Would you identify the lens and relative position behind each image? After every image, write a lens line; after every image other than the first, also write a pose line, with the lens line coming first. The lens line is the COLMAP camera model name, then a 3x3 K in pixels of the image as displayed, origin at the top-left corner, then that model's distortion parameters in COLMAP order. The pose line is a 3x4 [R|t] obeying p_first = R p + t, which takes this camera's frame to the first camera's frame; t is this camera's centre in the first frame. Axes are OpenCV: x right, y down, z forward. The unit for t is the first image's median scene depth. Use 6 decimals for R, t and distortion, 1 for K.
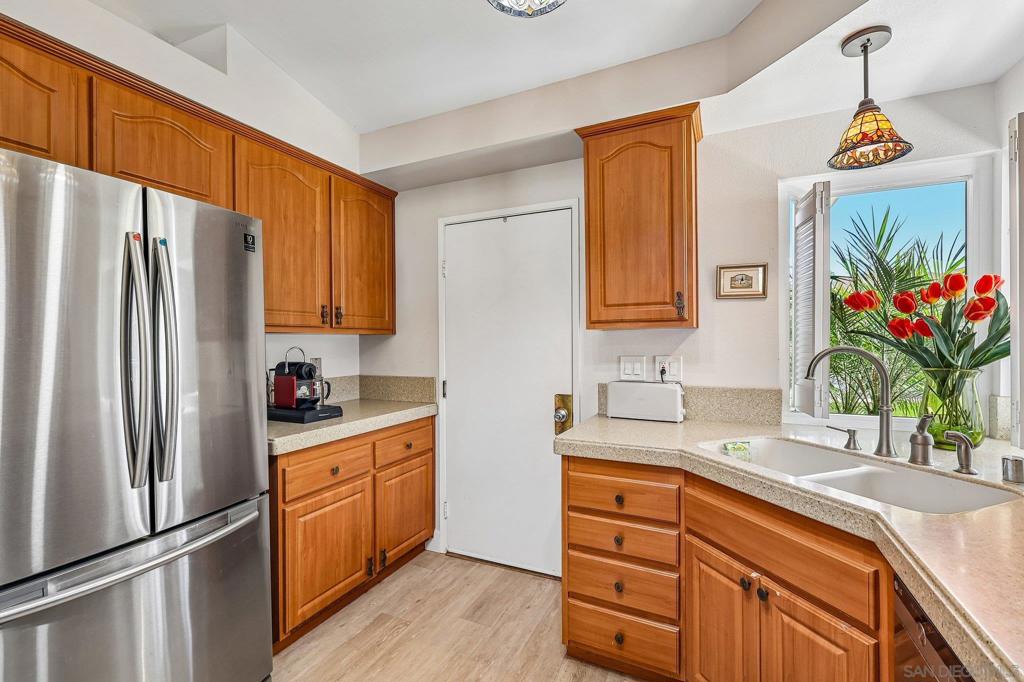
lens RADIAL K [[445.5, 0, 509.6], [0, 445.5, 343.4], [0, 0, 1]] dist [0.000461, -0.000054]
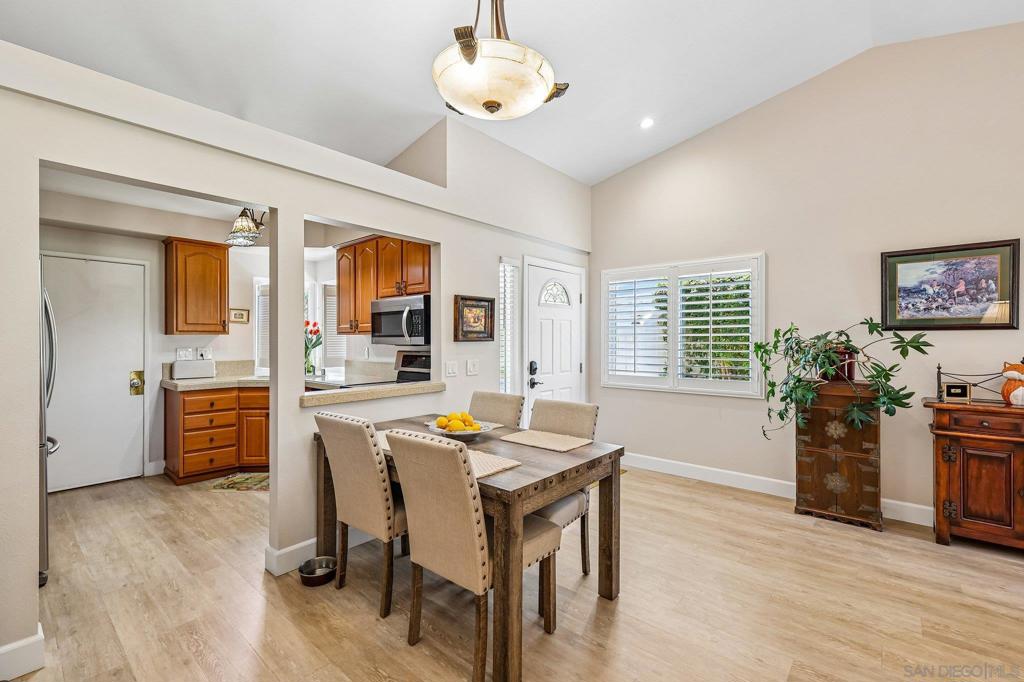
lens RADIAL K [[445.5, 0, 508.3], [0, 445.5, 339.4], [0, 0, 1]] dist [0.000461, -0.000054]
pose [[0.271077, 0.005398, 0.962542, -1.473617], [0.003600, 0.999972, -0.006621, 0.009622], [-0.962551, 0.005260, 0.271050, -1.099471]]
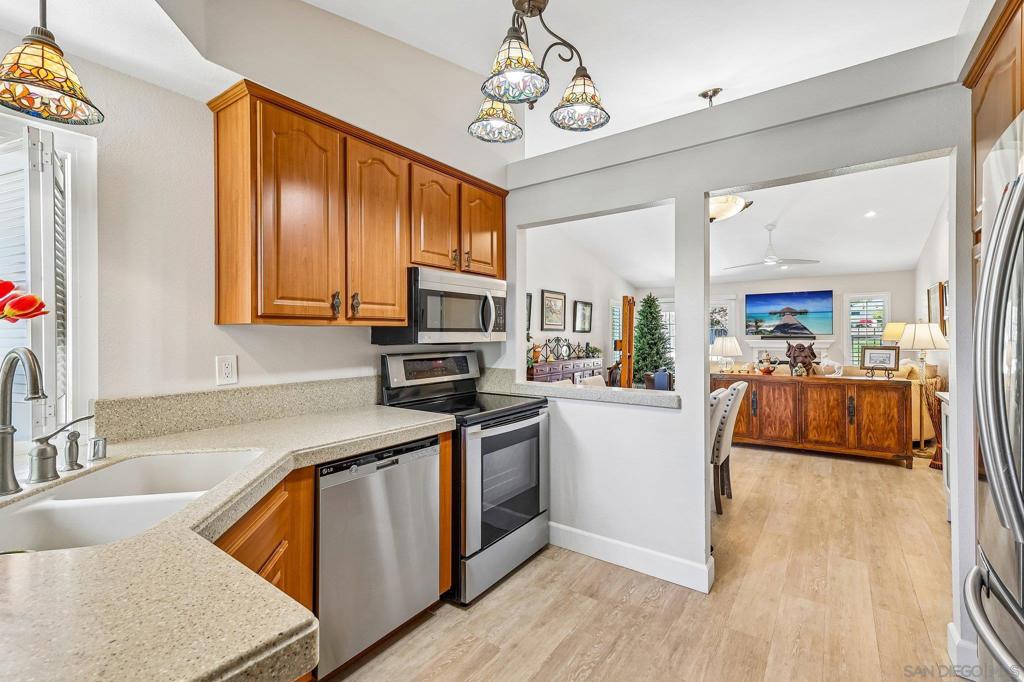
lens RADIAL K [[445.5, 0, 510.8], [0, 445.5, 333.4], [0, 0, 1]] dist [0.000461, -0.000054]
pose [[-0.981245, 0.008753, 0.192566, -0.094407], [0.008845, 0.999961, -0.000382, -0.009285], [-0.192562, 0.001329, -0.981284, 1.233626]]
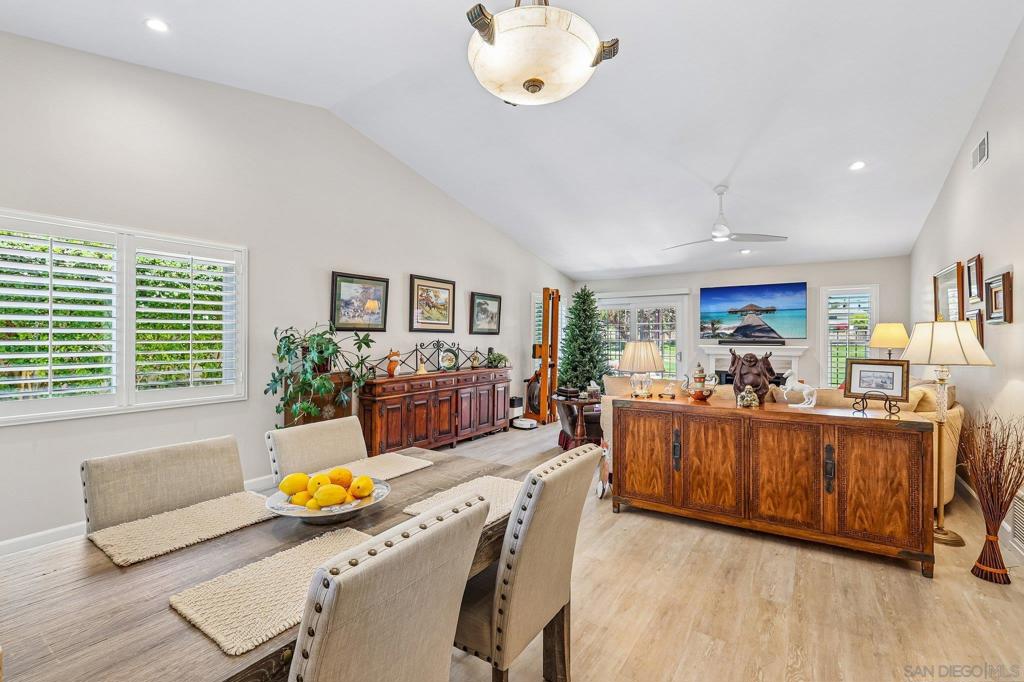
lens RADIAL K [[445.5, 0, 514.8], [0, 445.5, 337.0], [0, 0, 1]] dist [0.000461, -0.000054]
pose [[-0.987896, 0.002845, 0.155093, -0.672537], [0.003279, 0.999991, 0.002542, -0.003405], [-0.155084, 0.003019, -0.987897, 0.057814]]
